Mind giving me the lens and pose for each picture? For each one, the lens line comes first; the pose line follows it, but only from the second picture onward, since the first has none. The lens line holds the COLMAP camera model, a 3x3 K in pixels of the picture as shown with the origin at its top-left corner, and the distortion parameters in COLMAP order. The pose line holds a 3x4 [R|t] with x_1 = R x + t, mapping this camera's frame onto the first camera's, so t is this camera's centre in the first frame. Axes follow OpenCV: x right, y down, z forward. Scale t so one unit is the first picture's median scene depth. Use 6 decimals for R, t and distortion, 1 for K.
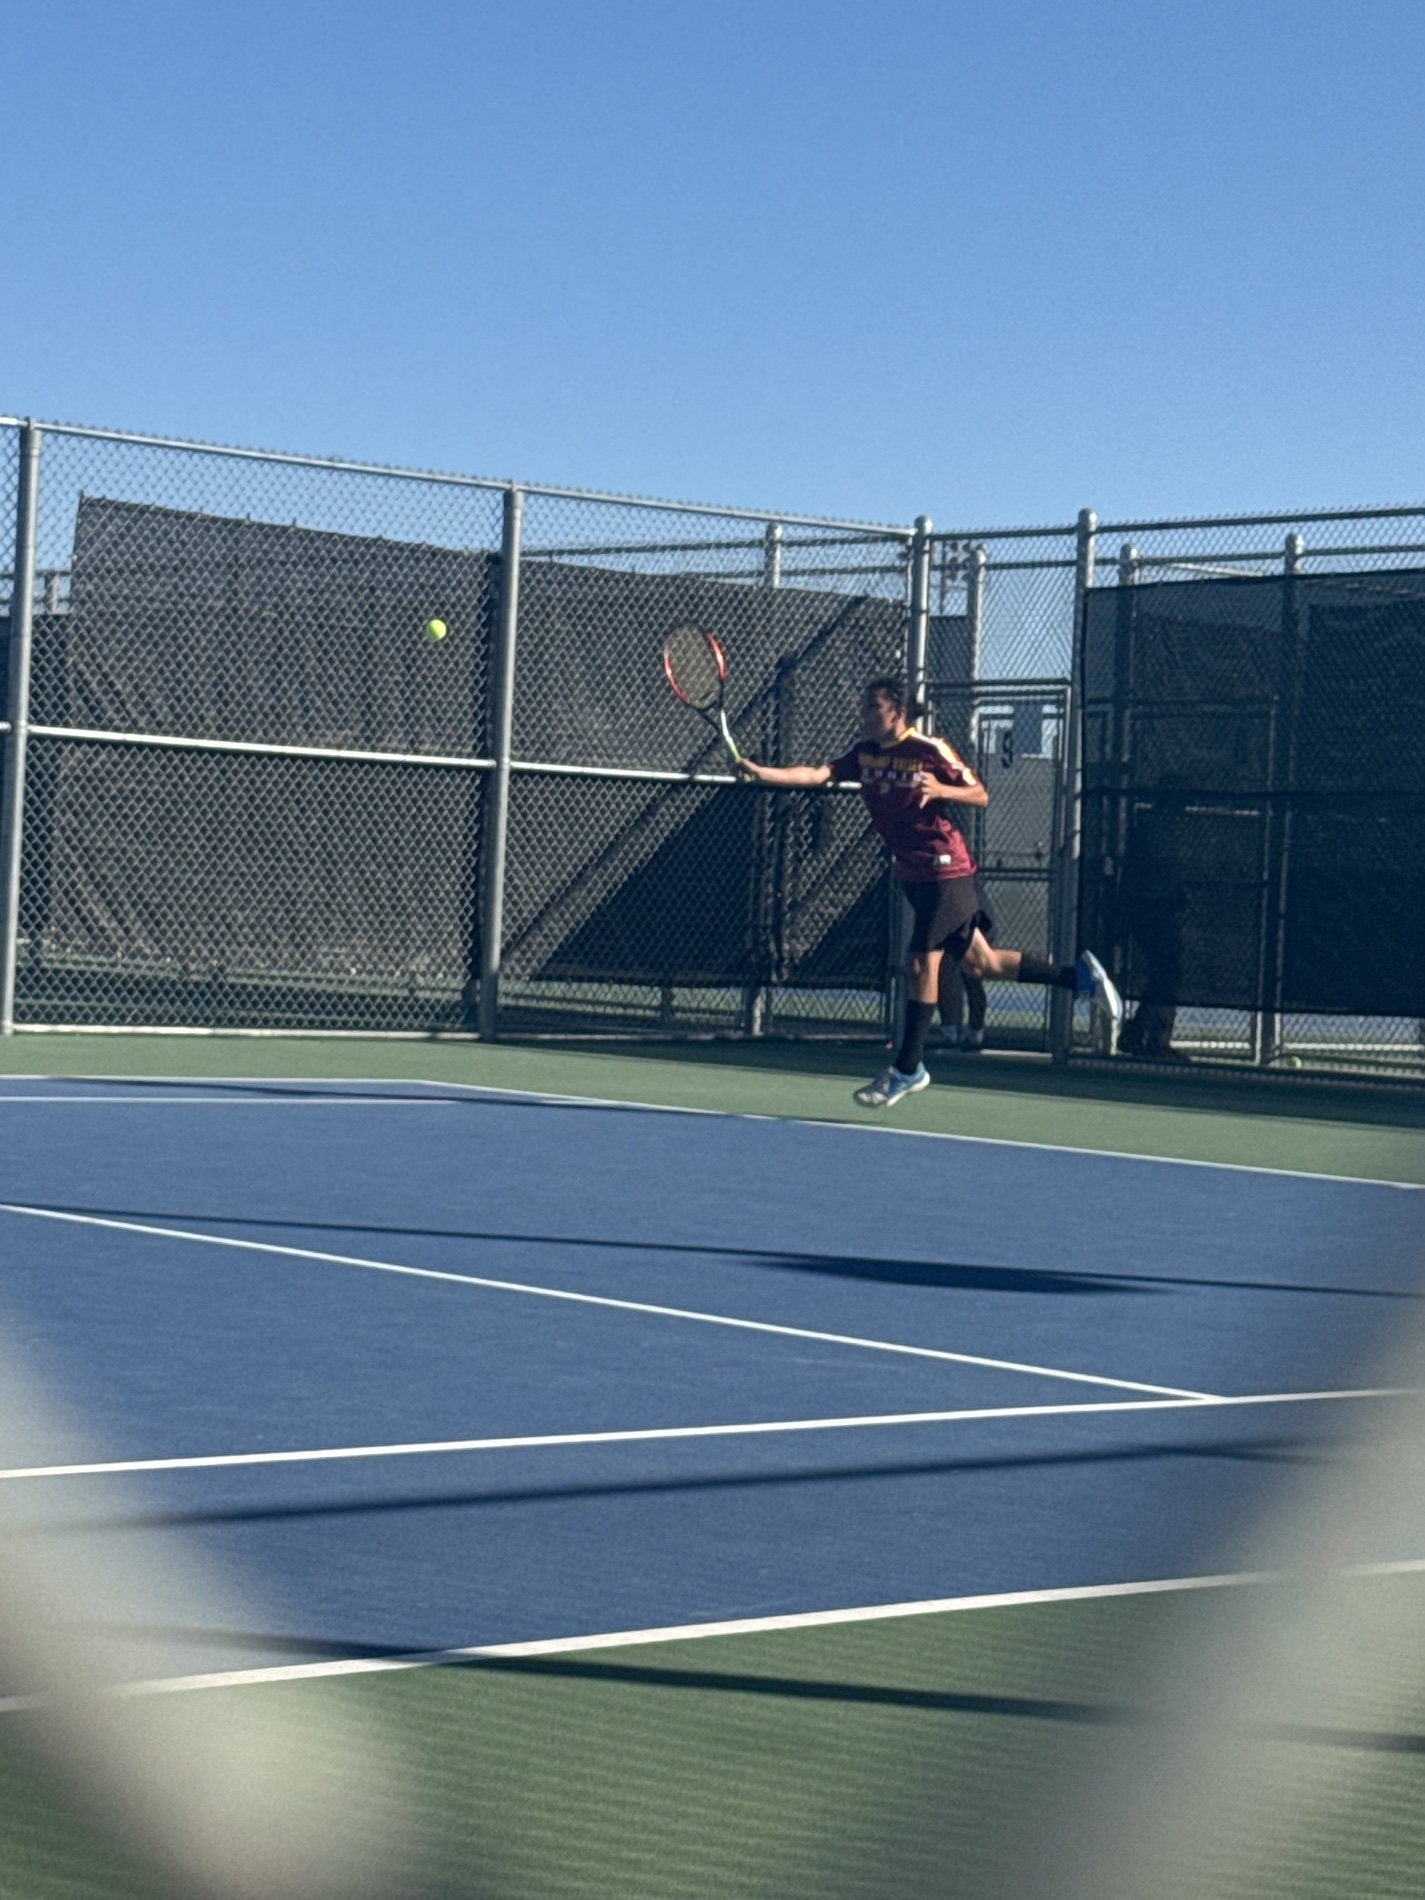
lens RADIAL K [[4285.7, 0, 717.2], [0, 4285.7, 963.0], [0, 0, 1]] dist [0.296422, 0.000000]
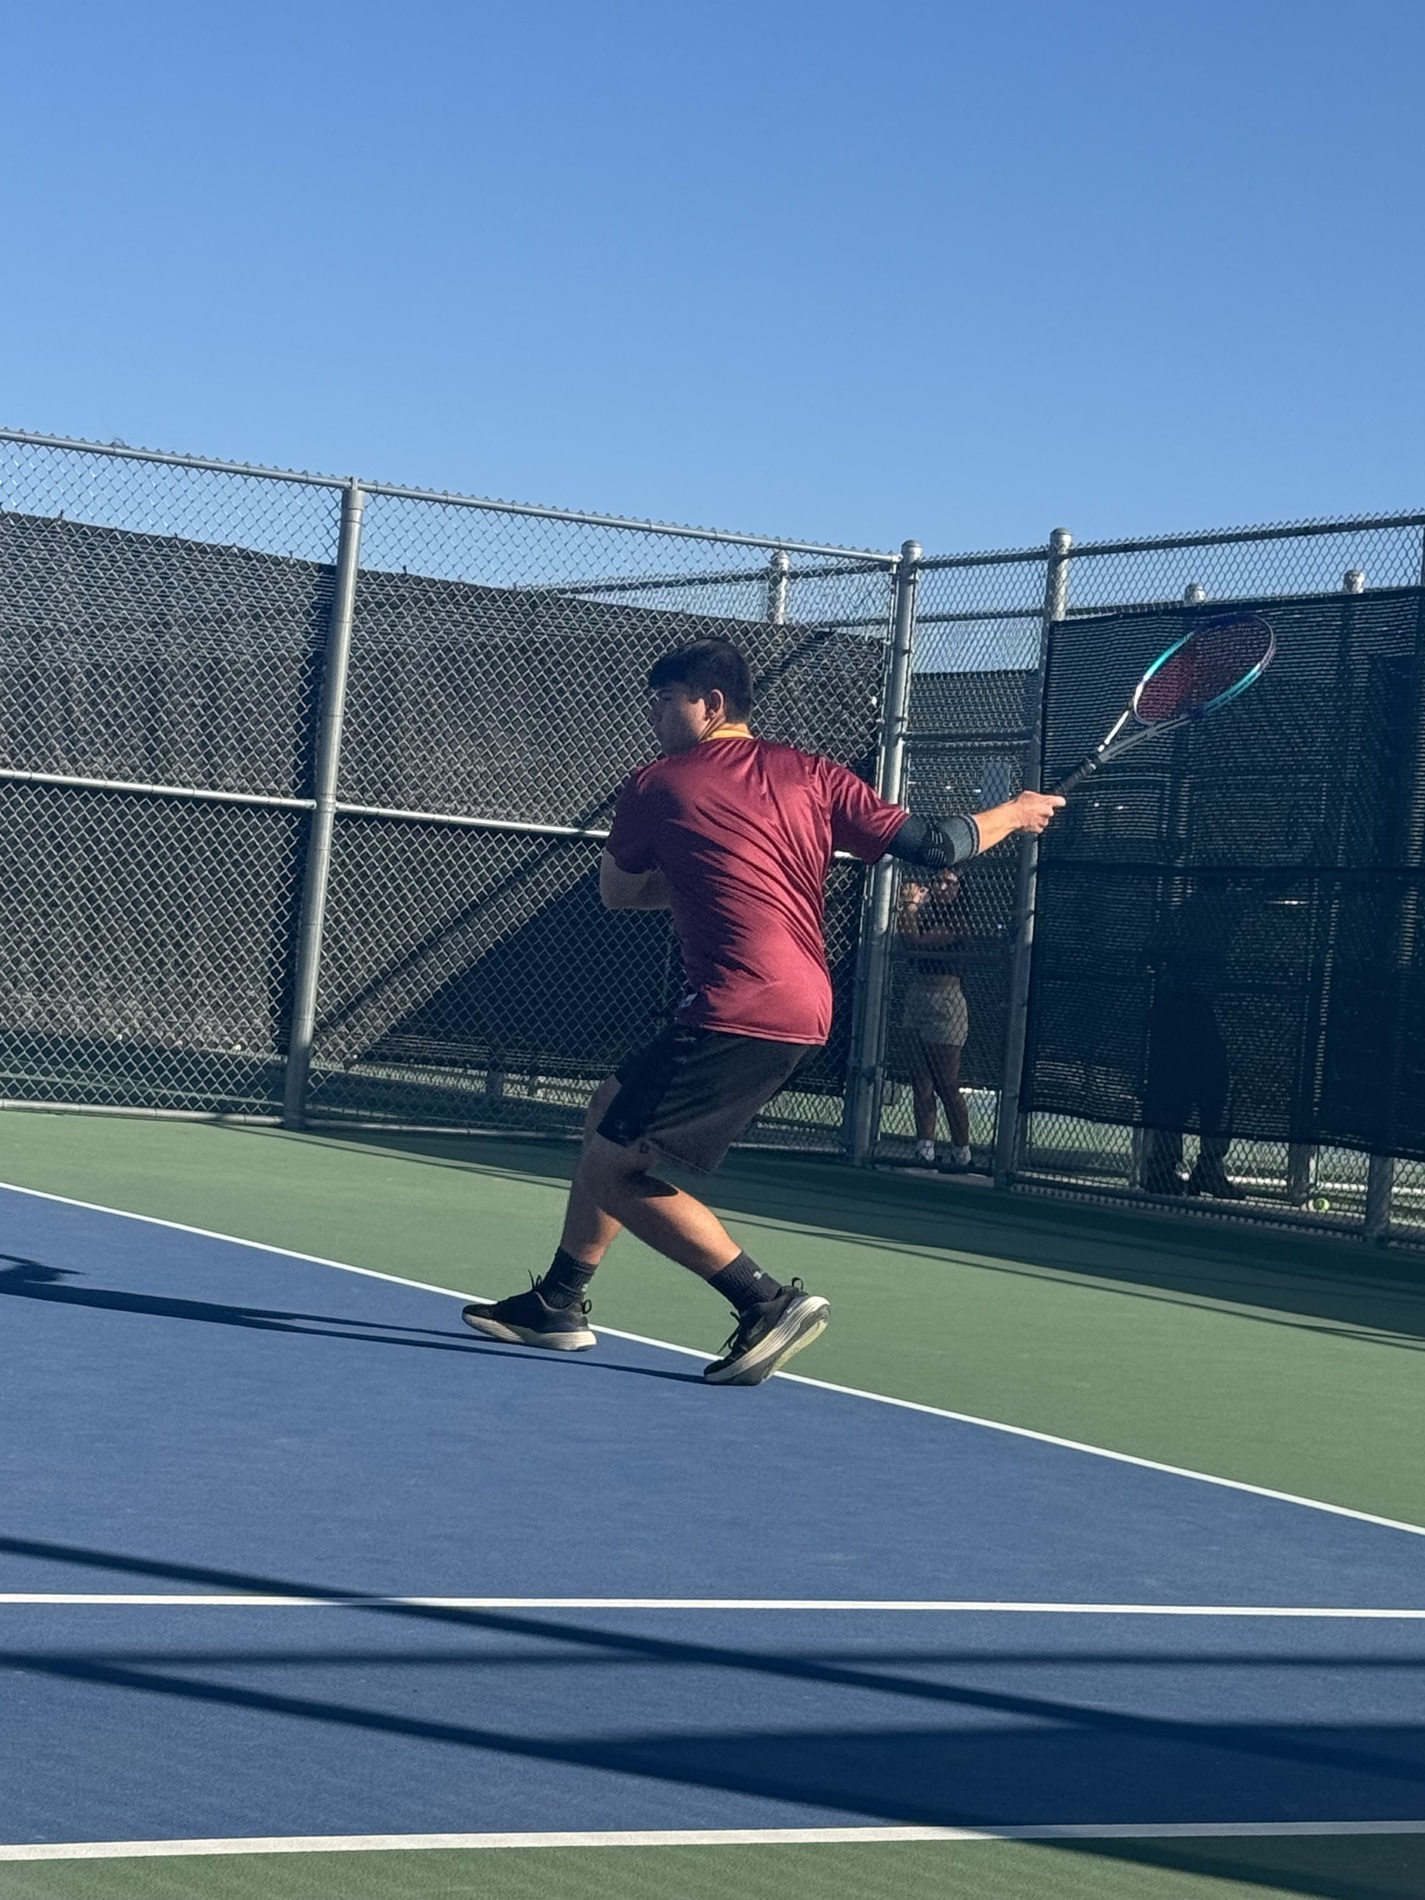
lens RADIAL K [[4285.7, 0, 709.0], [0, 4285.7, 940.8], [0, 0, 1]] dist [0.296422, 0.000000]
pose [[0.975609, 0.036795, -0.216408, 0.208624], [-0.045343, 0.998370, -0.034670, 0.007026], [0.214779, 0.043637, 0.975687, 0.175288]]
